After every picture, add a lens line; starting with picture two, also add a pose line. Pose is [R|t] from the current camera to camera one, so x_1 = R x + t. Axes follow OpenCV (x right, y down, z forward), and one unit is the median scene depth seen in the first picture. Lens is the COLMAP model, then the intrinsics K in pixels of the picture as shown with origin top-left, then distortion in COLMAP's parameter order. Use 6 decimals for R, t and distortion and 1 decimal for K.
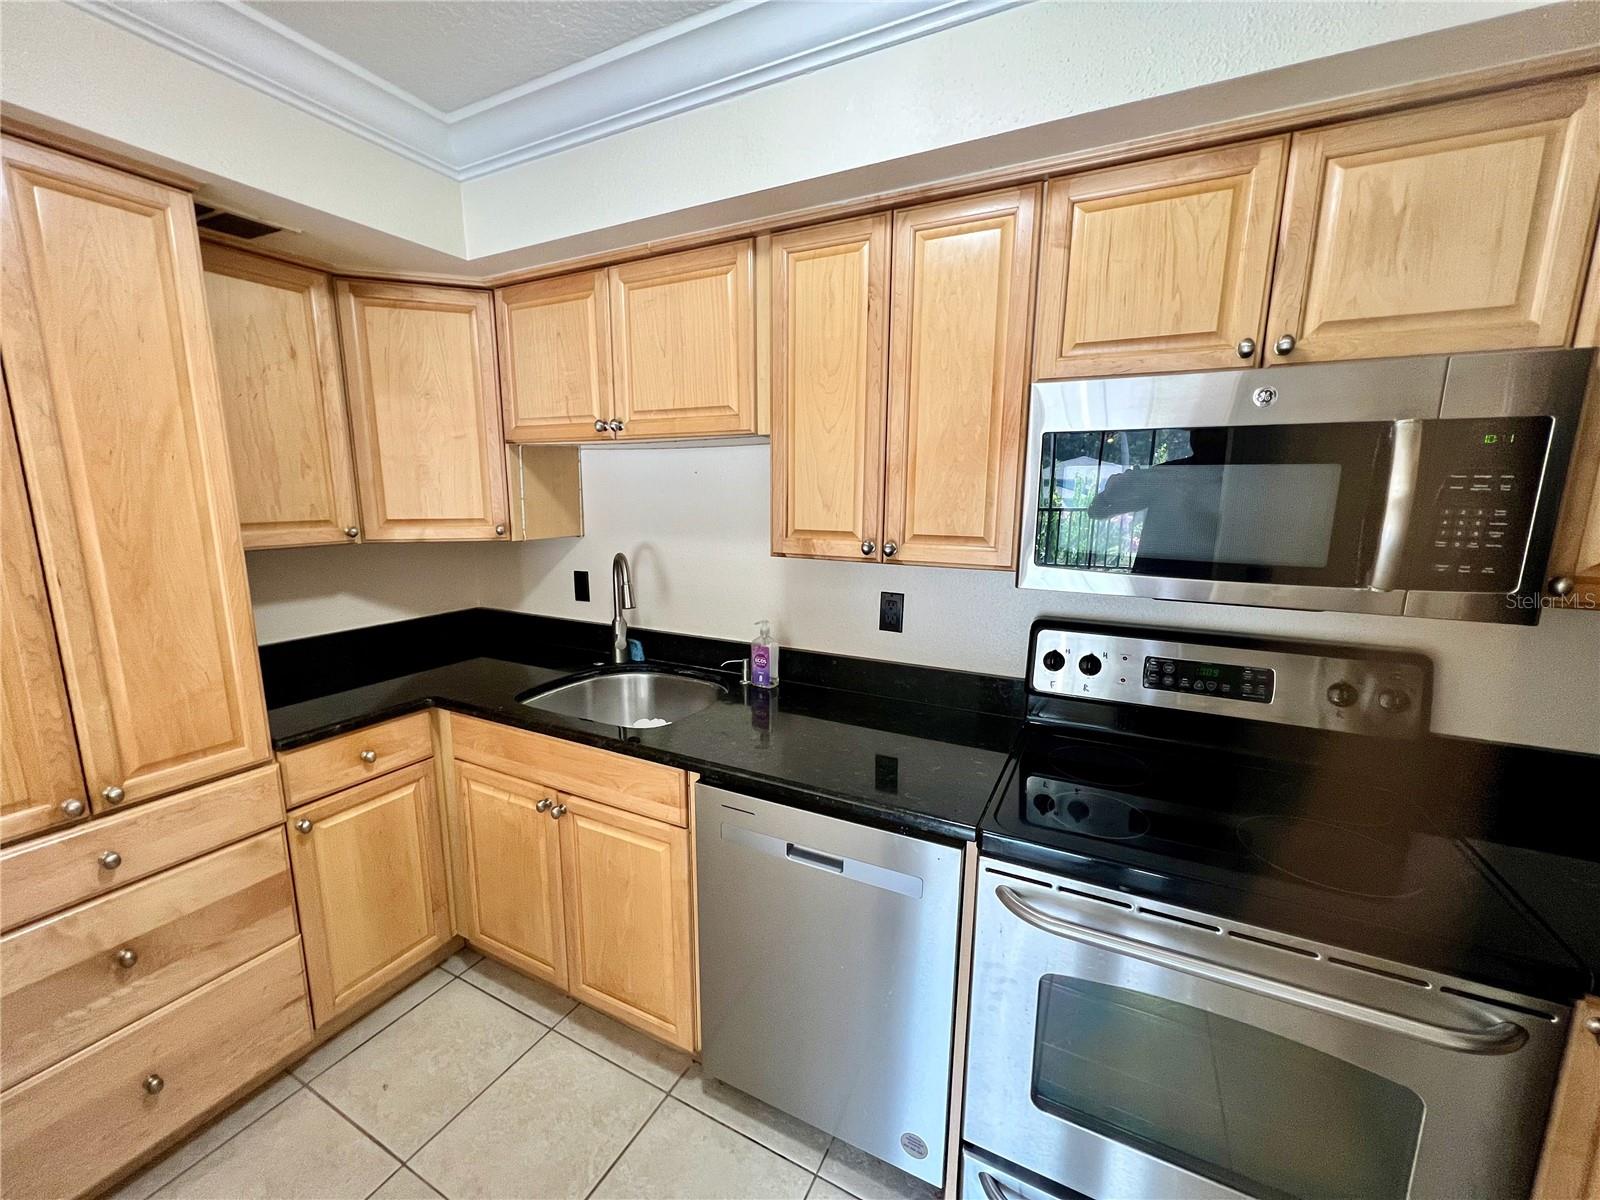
lens RADIAL K [[641.3, 0, 797.6], [0, 641.3, 599.5], [0, 0, 1]] dist [0.001510, 0.000282]
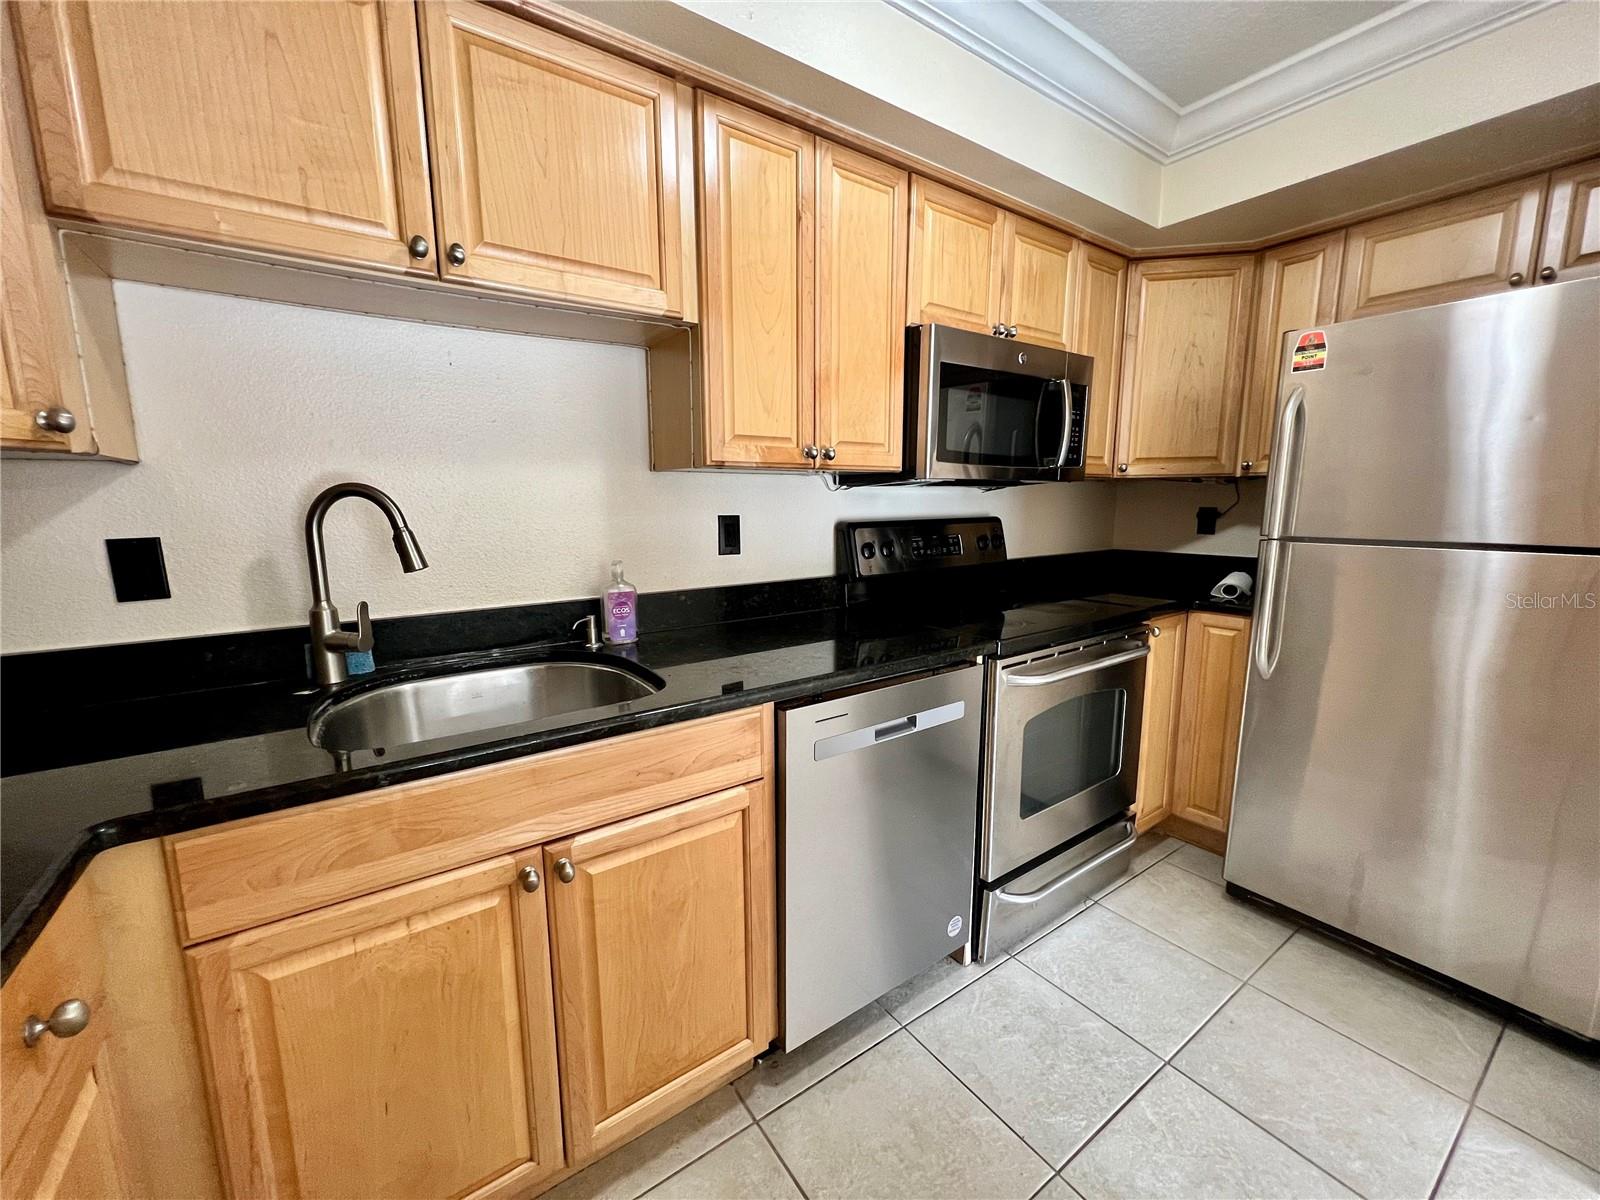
lens RADIAL K [[641.3, 0, 798.0], [0, 641.3, 601.4], [0, 0, 1]] dist [0.001510, 0.000282]
pose [[0.464126, -0.149594, 0.873045, -0.773542], [0.161051, 0.983459, 0.082896, 0.062181], [-0.871005, 0.102131, 0.480541, 0.487234]]
